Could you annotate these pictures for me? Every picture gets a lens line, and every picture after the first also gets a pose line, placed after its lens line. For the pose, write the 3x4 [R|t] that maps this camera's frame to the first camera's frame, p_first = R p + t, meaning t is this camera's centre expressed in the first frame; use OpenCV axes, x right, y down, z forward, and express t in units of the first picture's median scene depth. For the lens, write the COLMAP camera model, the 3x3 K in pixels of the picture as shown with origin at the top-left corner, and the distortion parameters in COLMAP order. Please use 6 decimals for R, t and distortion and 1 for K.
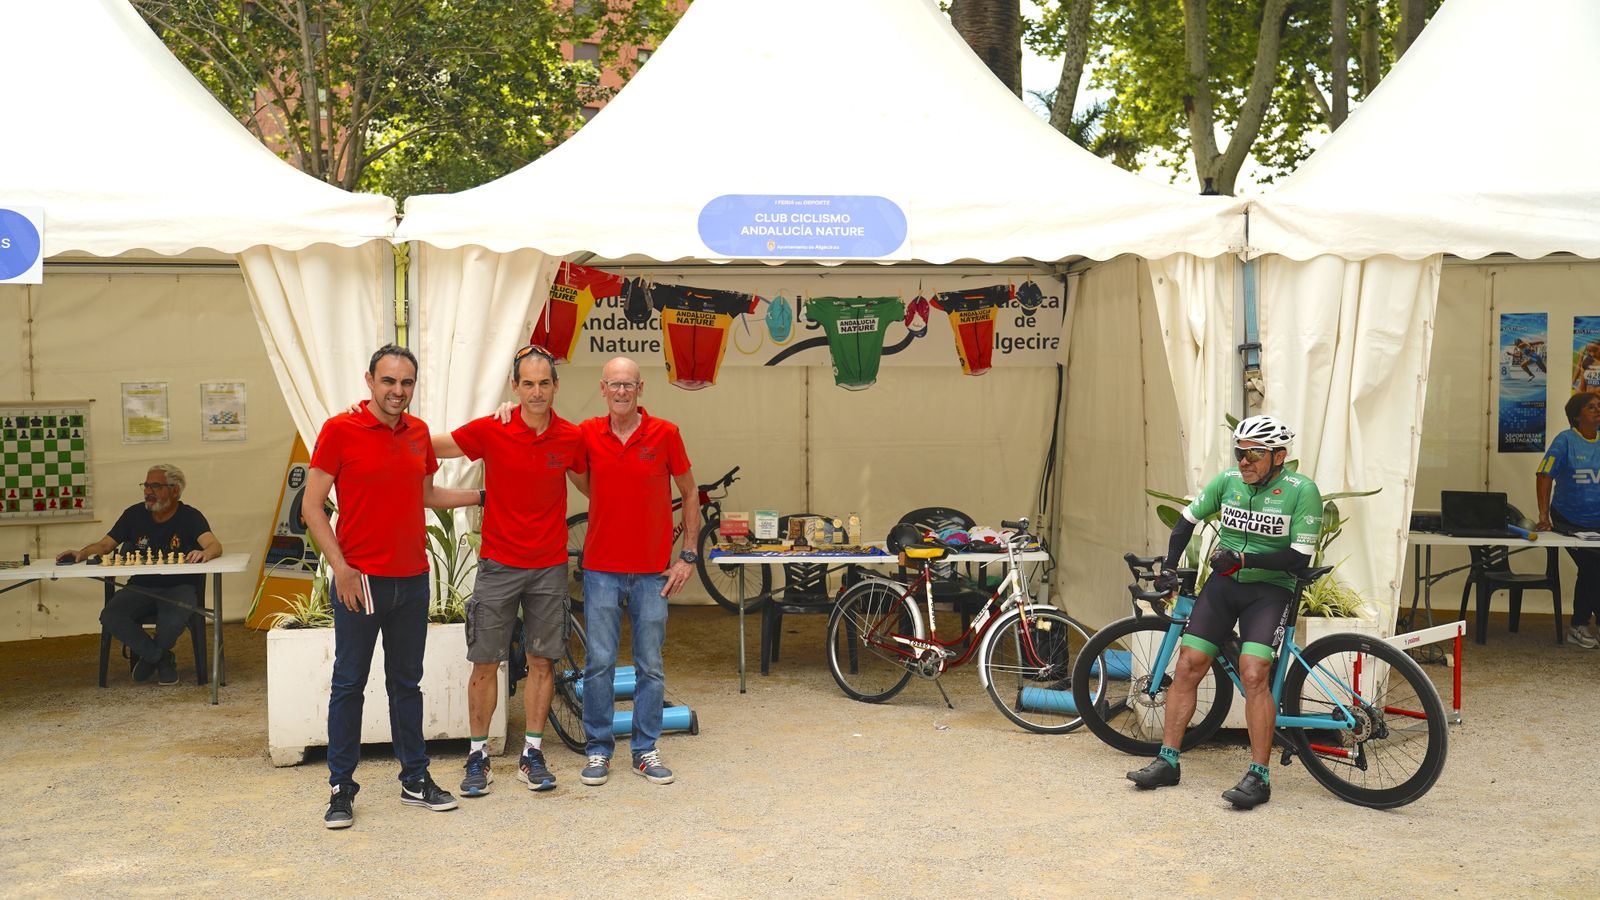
lens RADIAL K [[1328.2, 0, 800.0], [0, 1328.2, 450.0], [0, 0, 1]] dist [-0.014106, -0.000793]
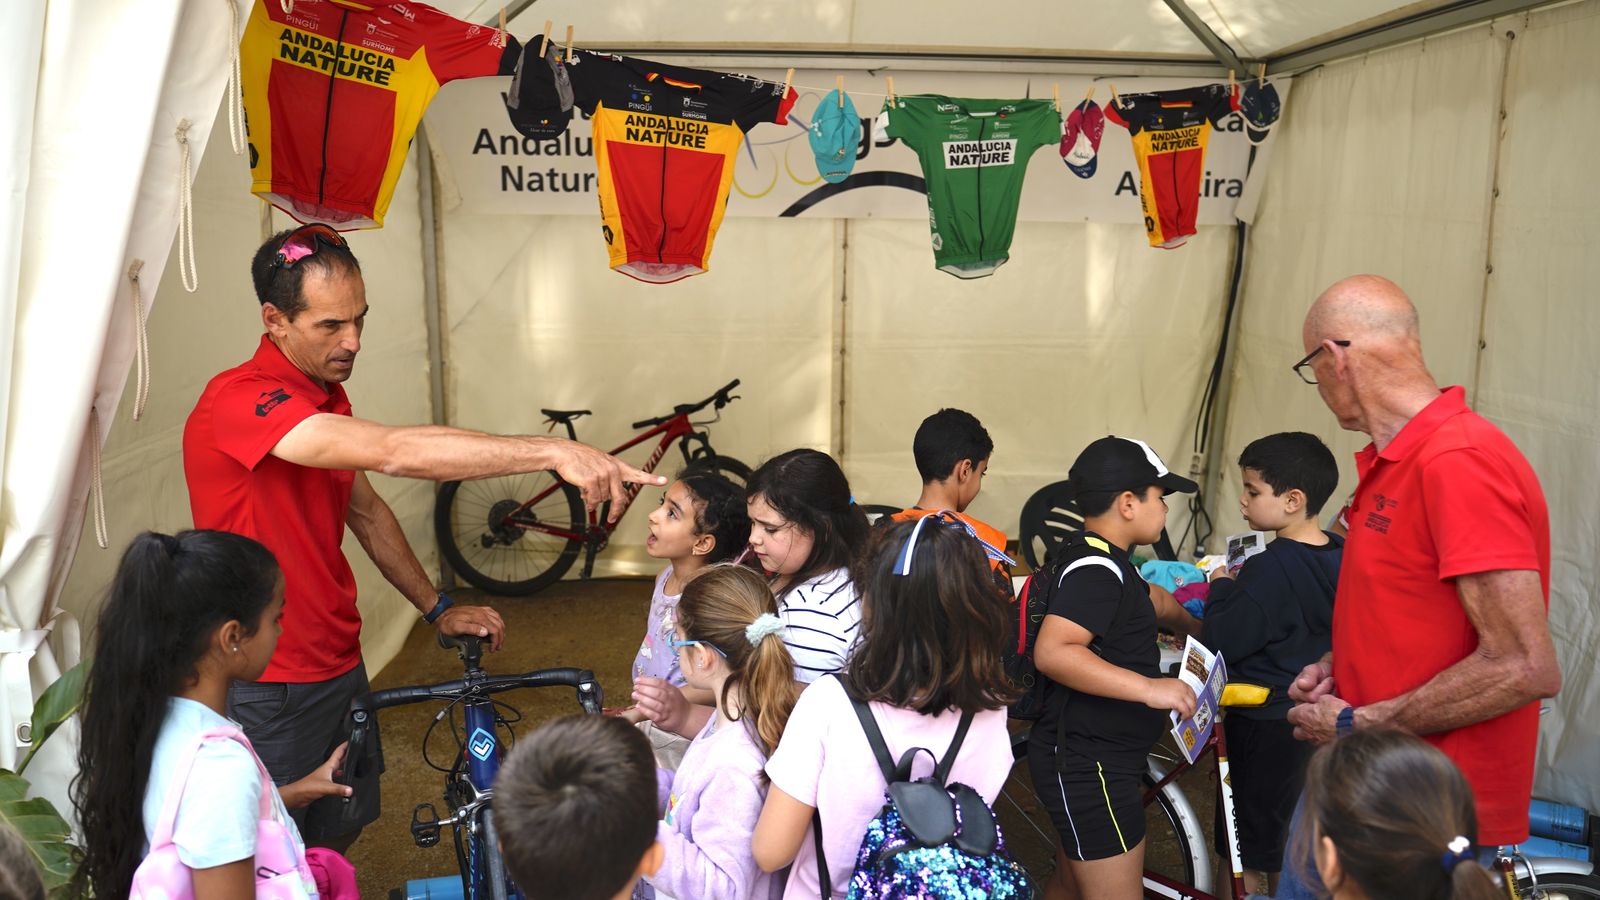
lens RADIAL K [[1328.2, 0, 800.0], [0, 1328.2, 450.0], [0, 0, 1]] dist [-0.014106, -0.000793]
pose [[0.999794, 0.012449, 0.016049, -0.034260], [-0.014344, 0.992190, 0.123908, -0.042046], [-0.014381, -0.124112, 0.992164, 0.474334]]
